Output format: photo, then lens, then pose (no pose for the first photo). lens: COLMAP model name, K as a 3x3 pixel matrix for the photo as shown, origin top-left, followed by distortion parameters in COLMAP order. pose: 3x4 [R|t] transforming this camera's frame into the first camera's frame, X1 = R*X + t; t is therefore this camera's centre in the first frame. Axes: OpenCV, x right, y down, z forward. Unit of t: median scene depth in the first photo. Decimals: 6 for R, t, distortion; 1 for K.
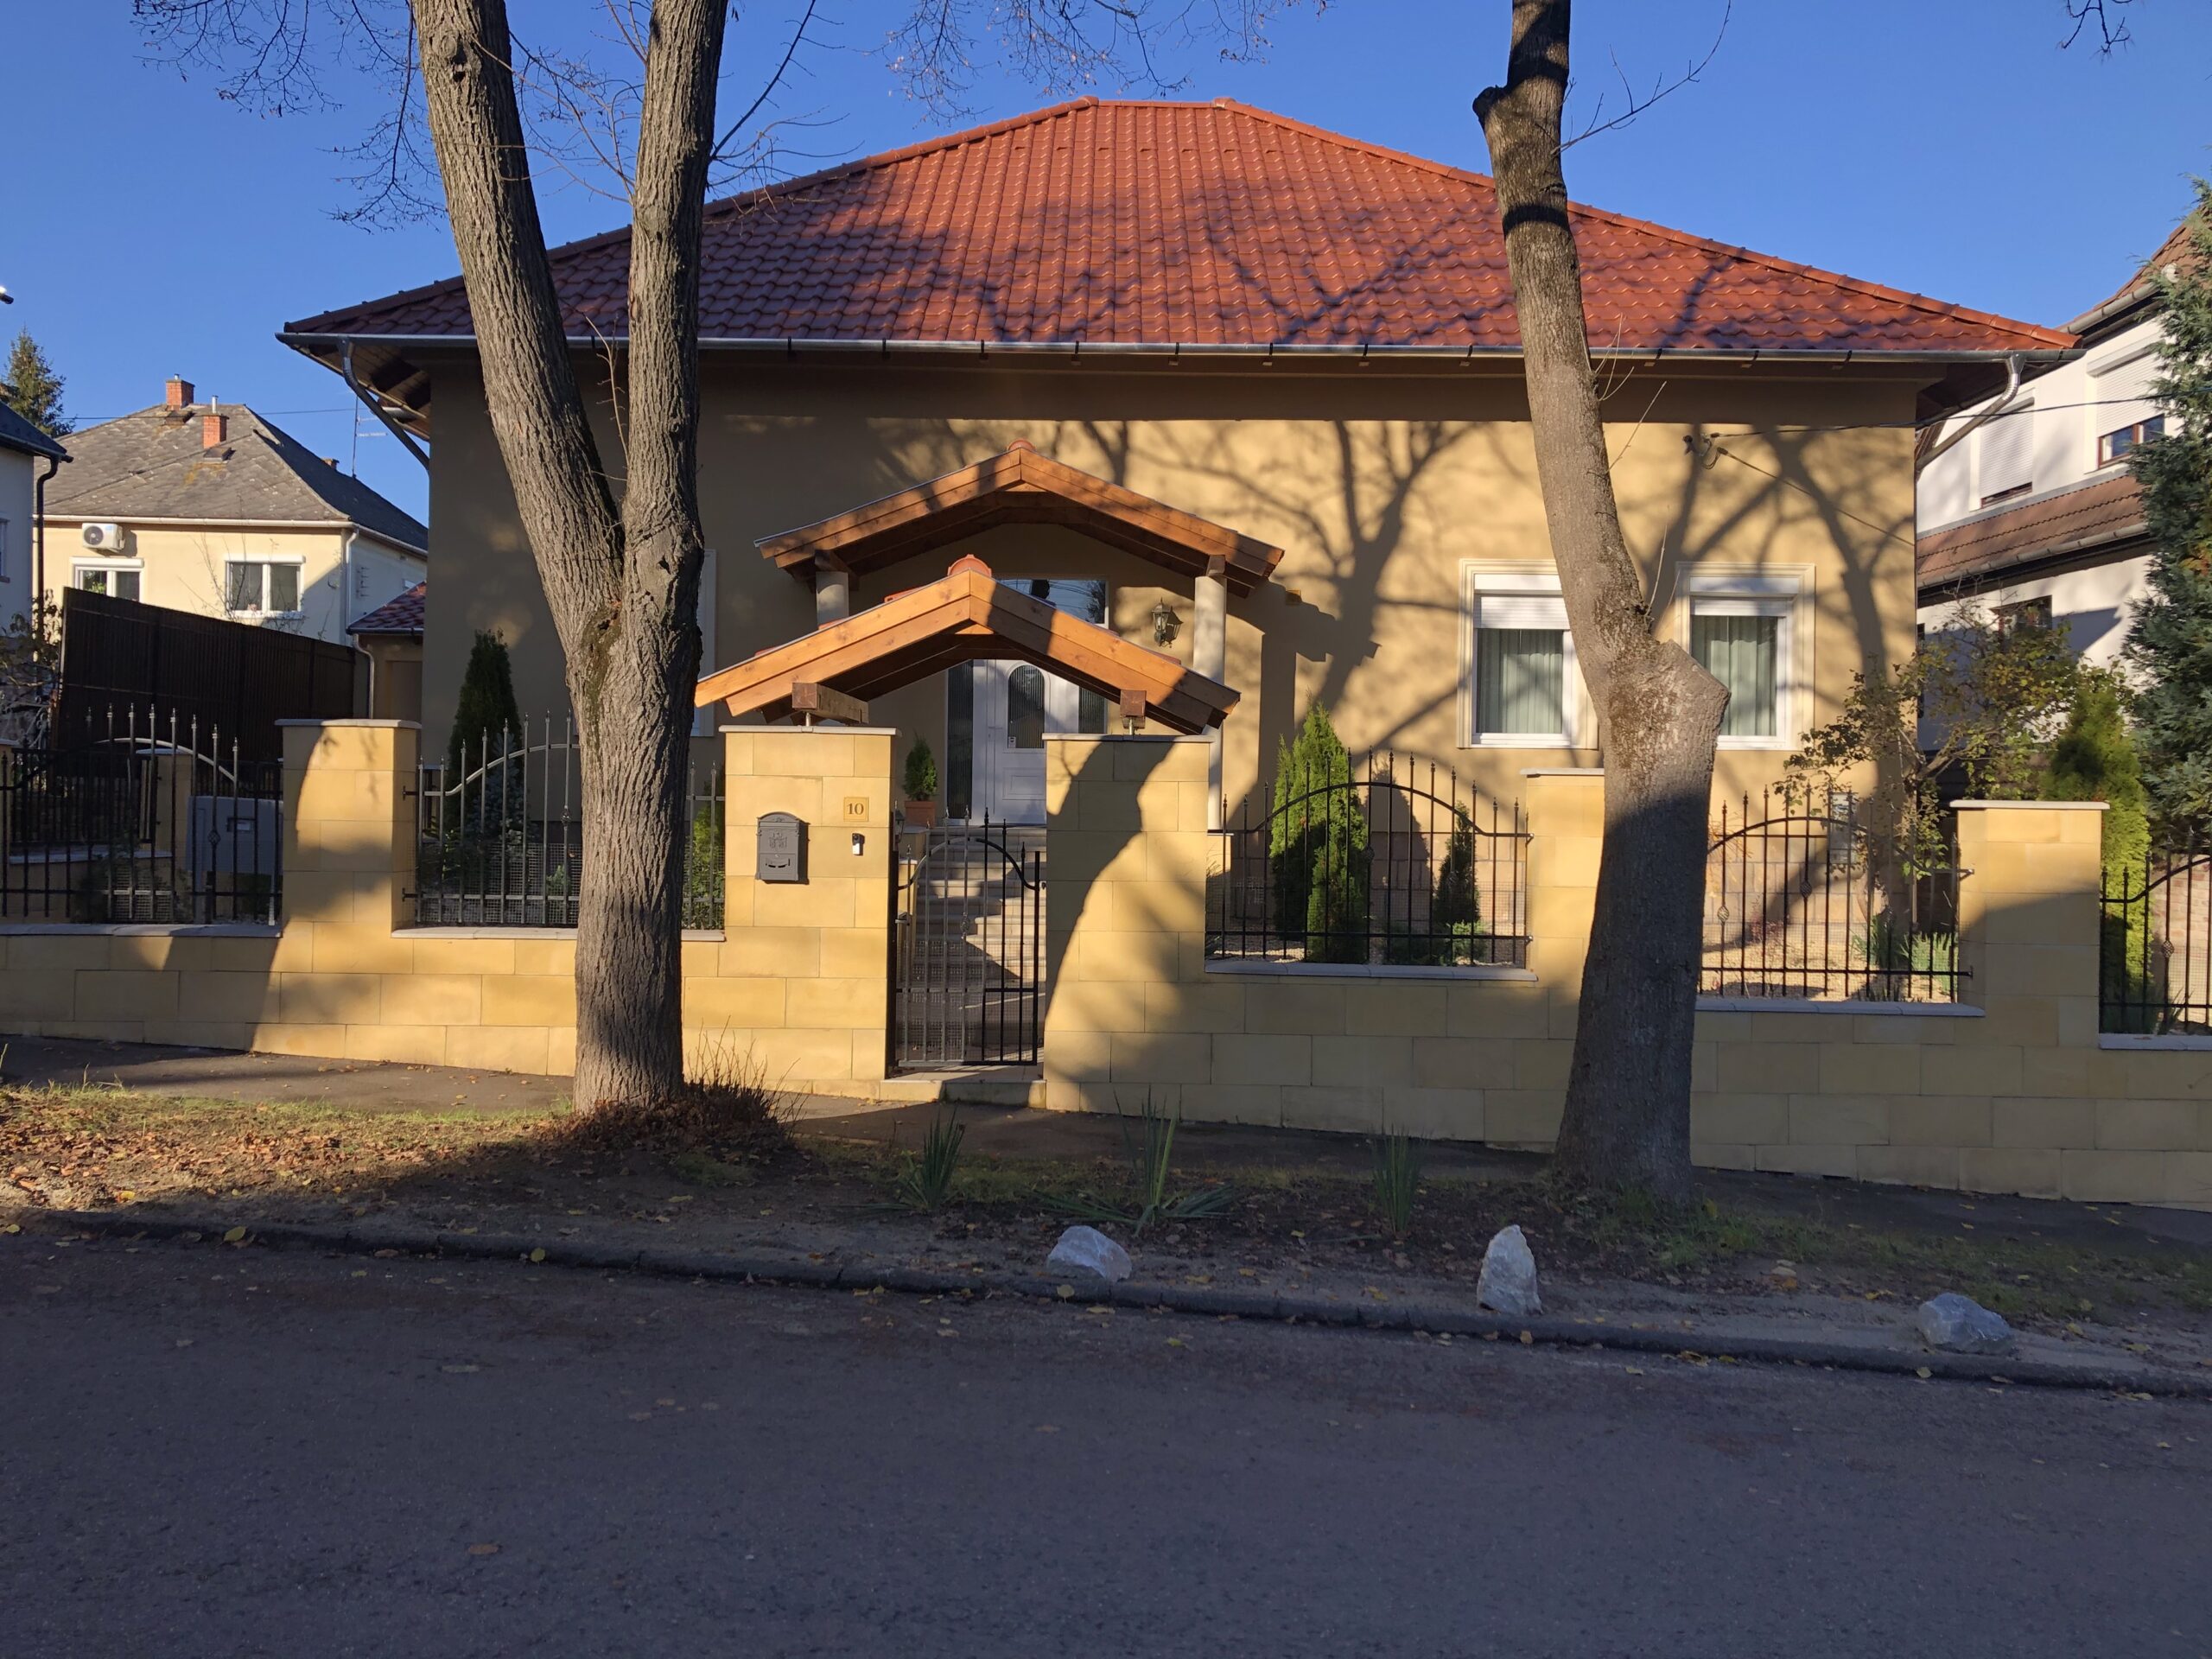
lens RADIAL K [[1799.4, 0, 1106.0], [0, 1799.4, 829.5], [0, 0, 1]] dist [0.000704, -0.002210]
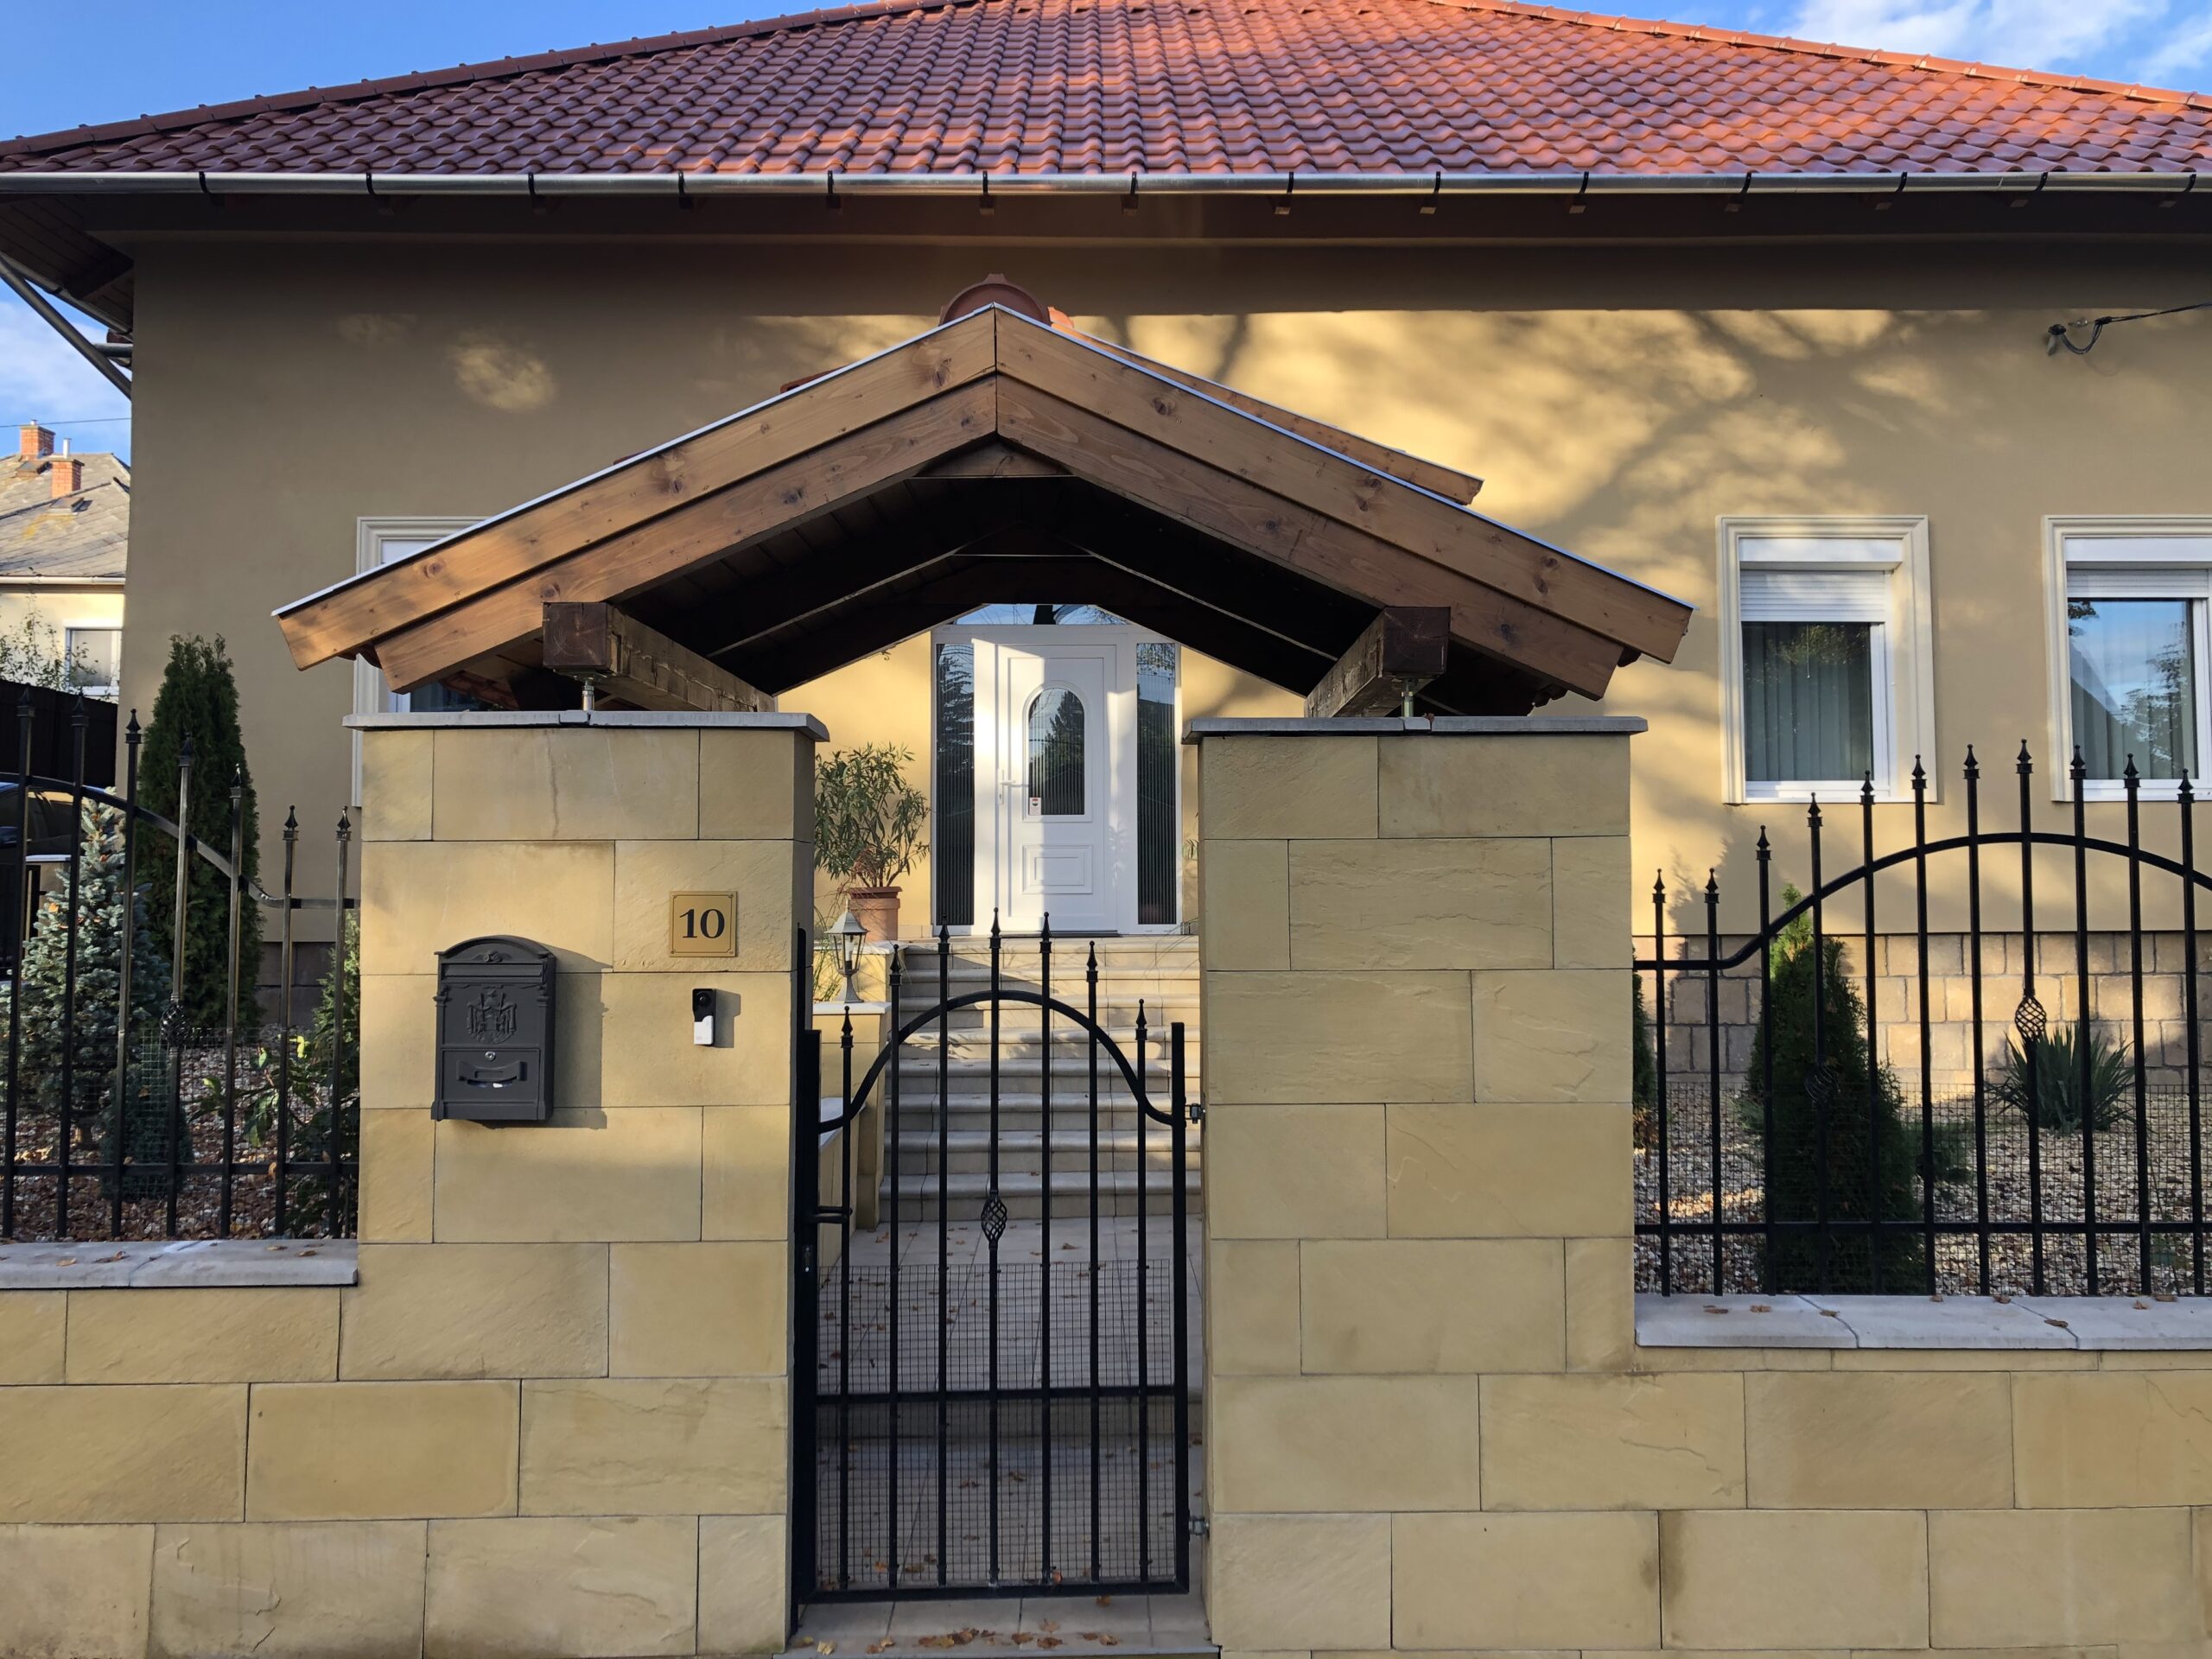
lens RADIAL K [[1802.2, 0, 1106.0], [0, 1802.2, 829.5], [0, 0, 1]] dist [-0.000382, 0.000704]
pose [[0.999849, -0.015096, 0.008616, -0.055921], [0.015545, 0.998381, -0.054707, -0.008888], [-0.007776, 0.054832, 0.998465, 0.604264]]
